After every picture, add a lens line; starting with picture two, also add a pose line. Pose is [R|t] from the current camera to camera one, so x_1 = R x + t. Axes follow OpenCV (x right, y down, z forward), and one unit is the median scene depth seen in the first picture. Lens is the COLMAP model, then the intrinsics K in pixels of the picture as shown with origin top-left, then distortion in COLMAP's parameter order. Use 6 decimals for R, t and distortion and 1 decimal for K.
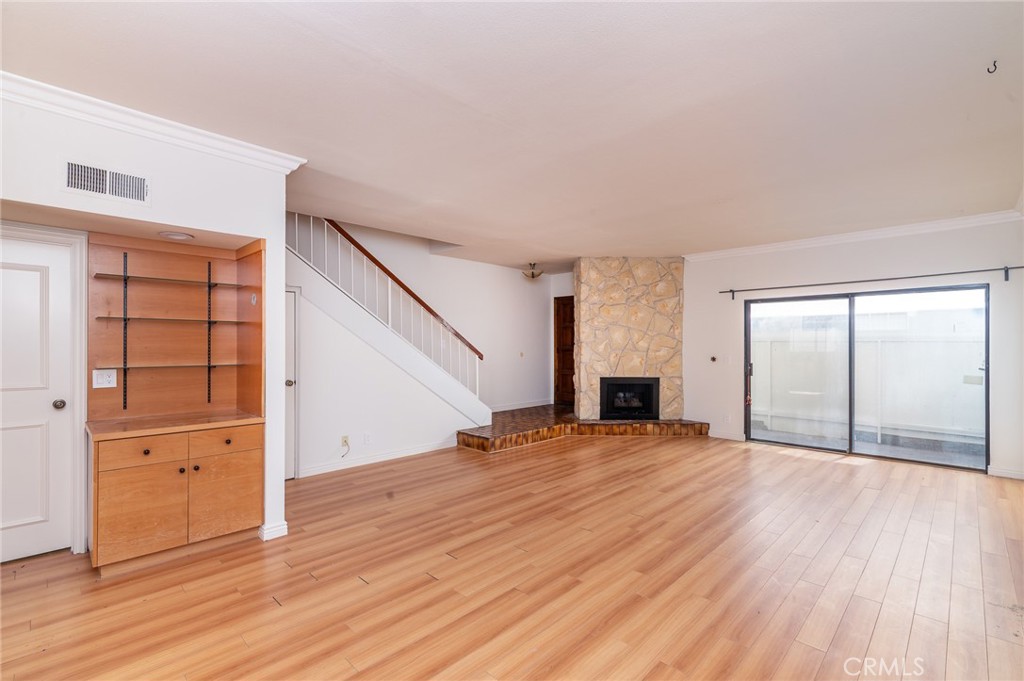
lens RADIAL K [[462.7, 0, 512.0], [0, 462.7, 340.5], [0, 0, 1]] dist [0.000092, 0.000050]
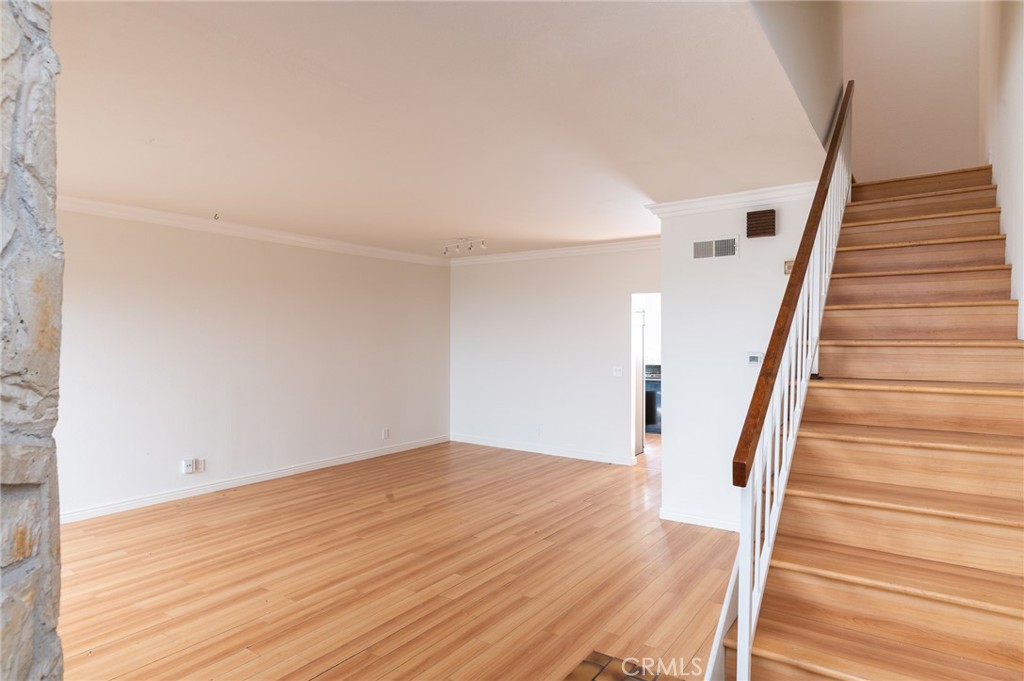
lens RADIAL K [[588.1, 0, 512.0], [0, 588.1, 340.5], [0, 0, 1]] dist [0.001144, 0.000260]
pose [[-0.986505, -0.002034, -0.163718, 0.107855], [-0.001534, 0.999994, -0.003182, -0.029565], [0.163724, -0.002887, -0.986502, 1.831520]]
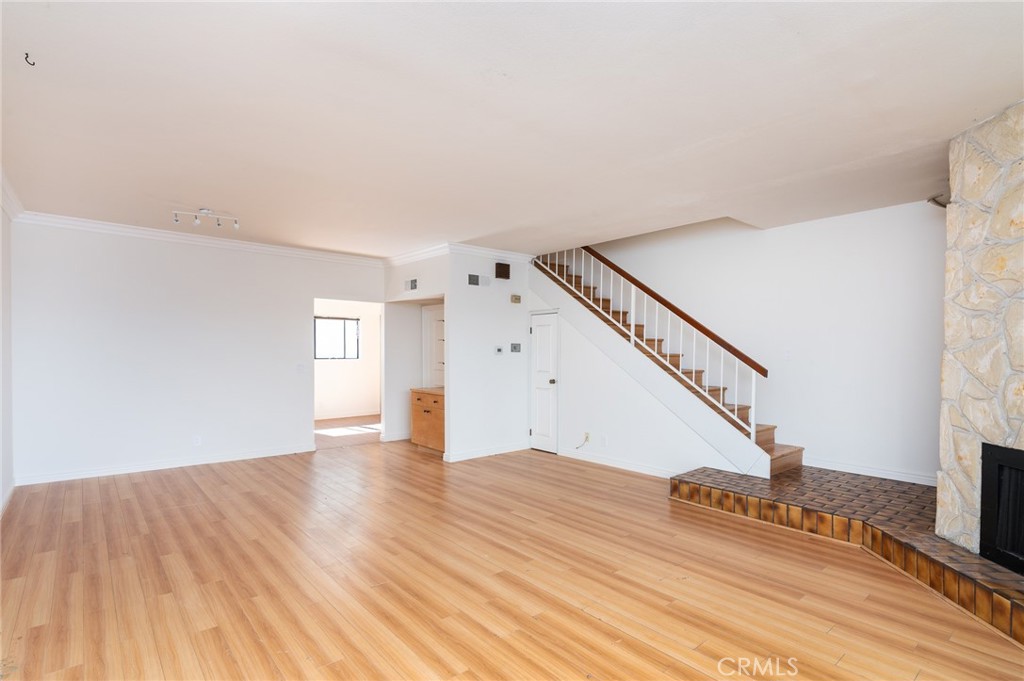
lens RADIAL K [[503.9, 0, 511.4], [0, 503.9, 345.9], [0, 0, 1]] dist [0.014246, -0.000424]
pose [[-0.091696, -0.012486, -0.995709, 1.015831], [0.003736, 0.999910, -0.012883, 0.008236], [0.995780, -0.004901, -0.091641, 1.046632]]
